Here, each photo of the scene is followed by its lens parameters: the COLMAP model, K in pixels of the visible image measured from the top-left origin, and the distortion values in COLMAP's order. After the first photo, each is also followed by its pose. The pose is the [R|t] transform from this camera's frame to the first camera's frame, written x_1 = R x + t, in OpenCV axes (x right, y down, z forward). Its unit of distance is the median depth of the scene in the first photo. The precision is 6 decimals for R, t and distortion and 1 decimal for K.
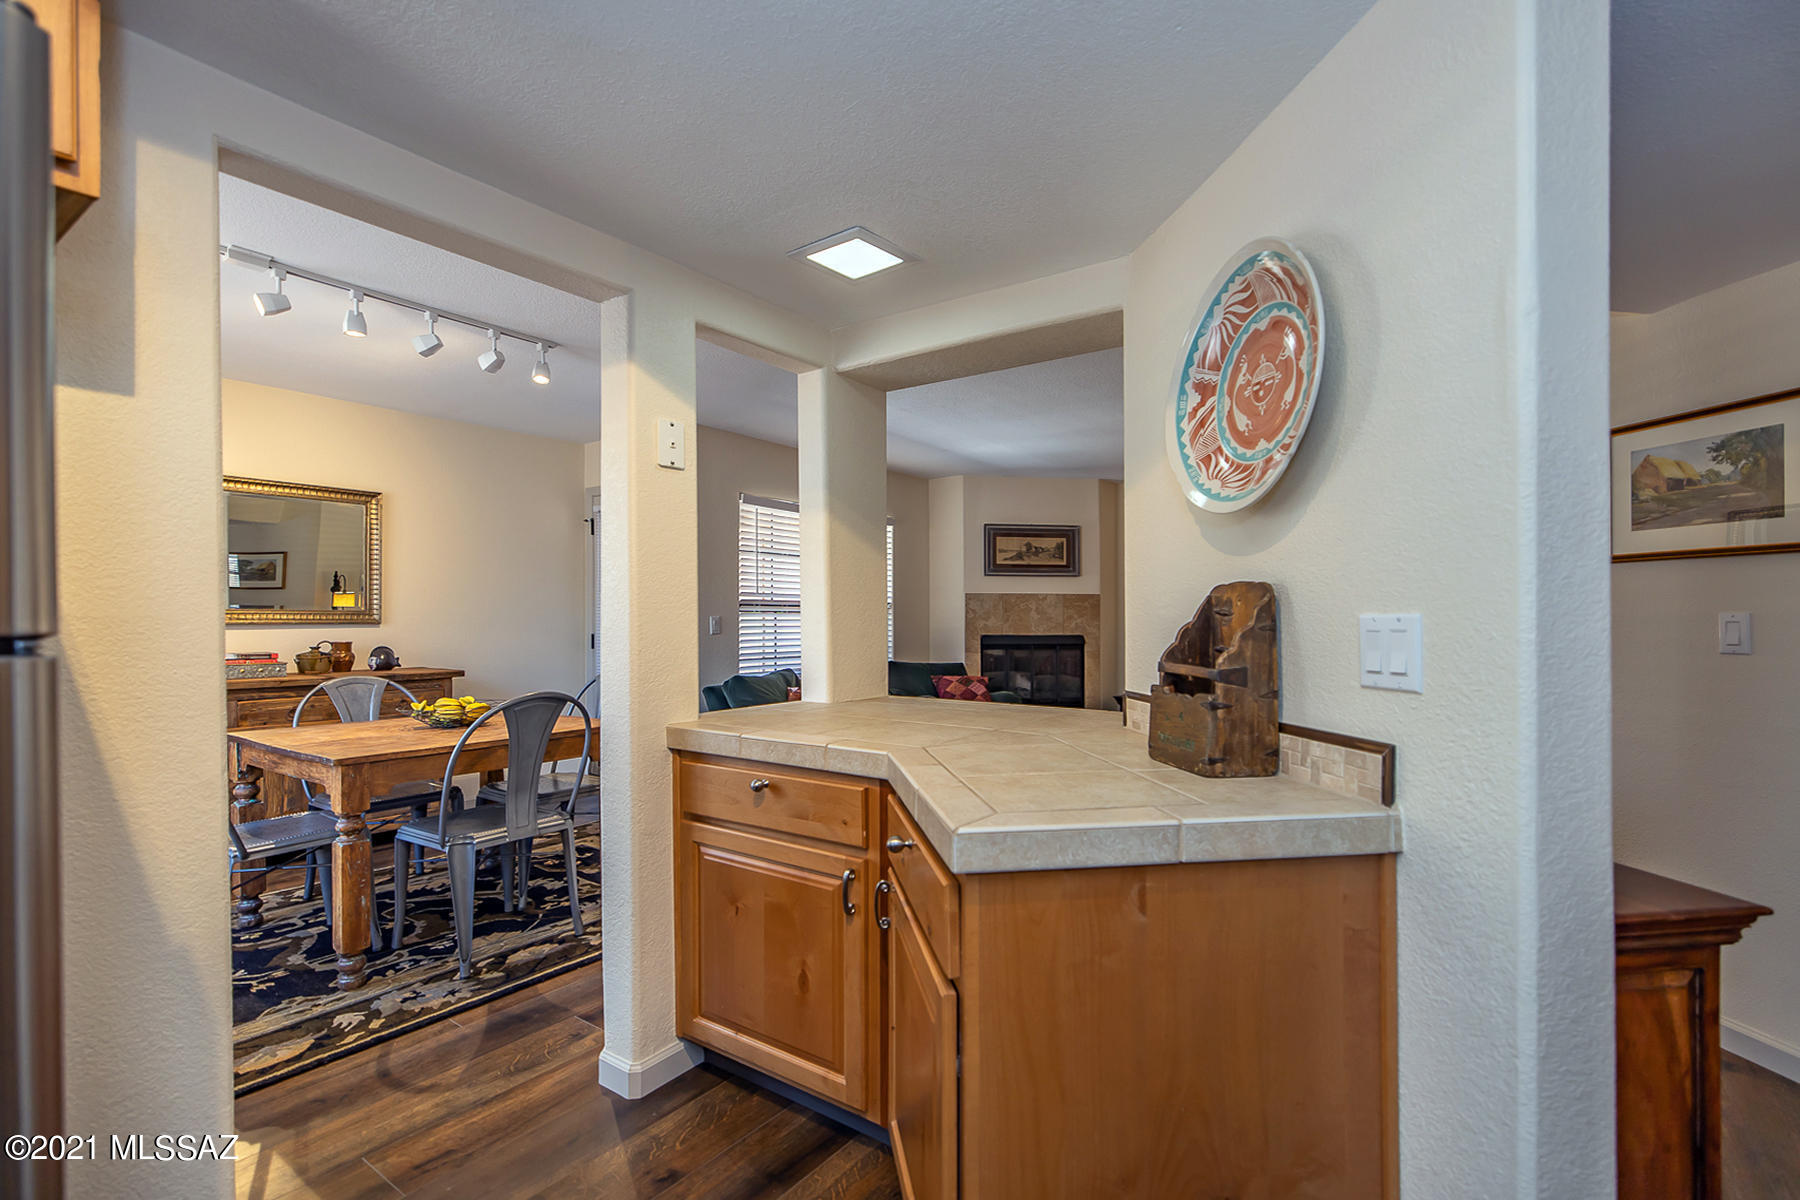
lens RADIAL K [[896.3, 0, 897.9], [0, 896.3, 616.5], [0, 0, 1]] dist [0.001875, 0.000487]
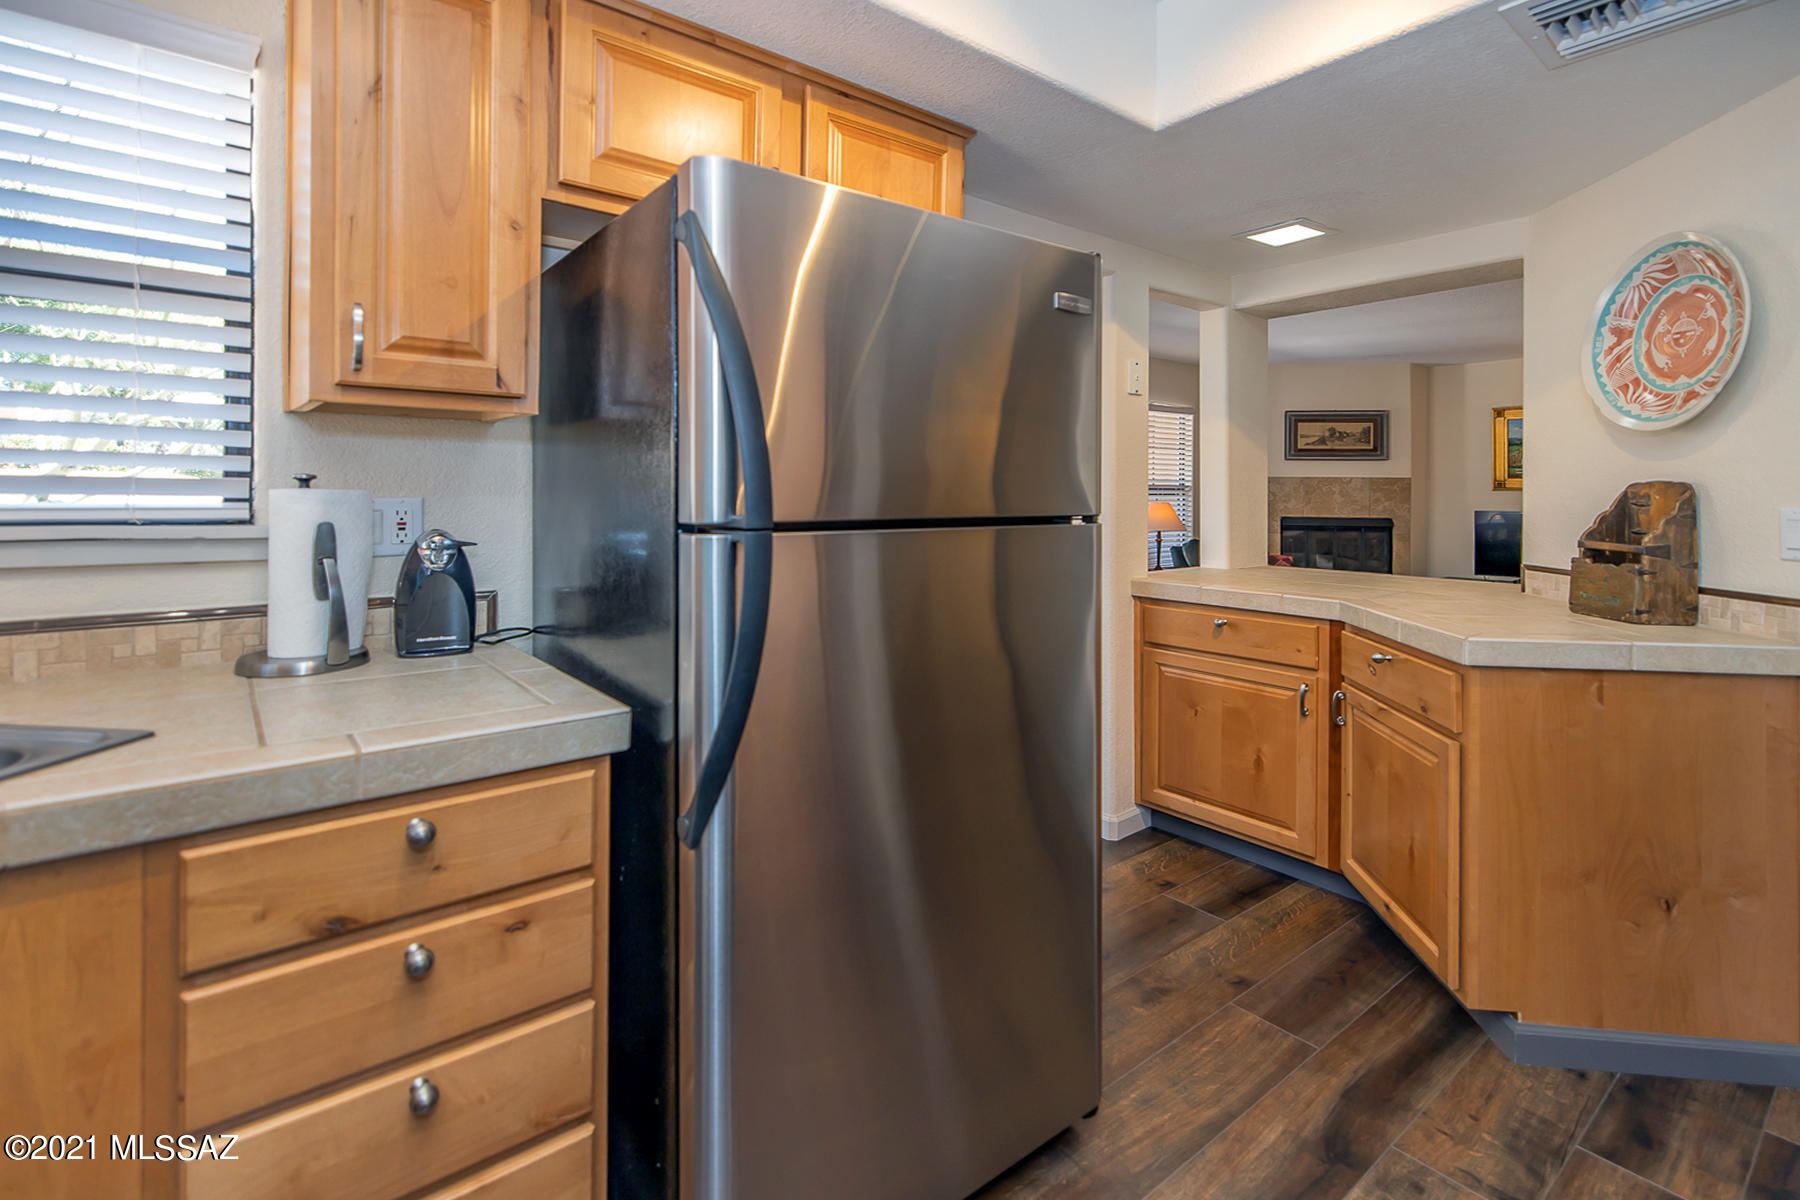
lens RADIAL K [[866.4, 0, 858.2], [0, 866.4, 496.1], [0, 0, 1]] dist [0.000795, 0.000397]
pose [[0.953006, 0.006782, -0.302874, -0.340919], [-0.006489, 0.999977, 0.001974, -0.010897], [0.302881, 0.000084, 0.953029, -0.554093]]
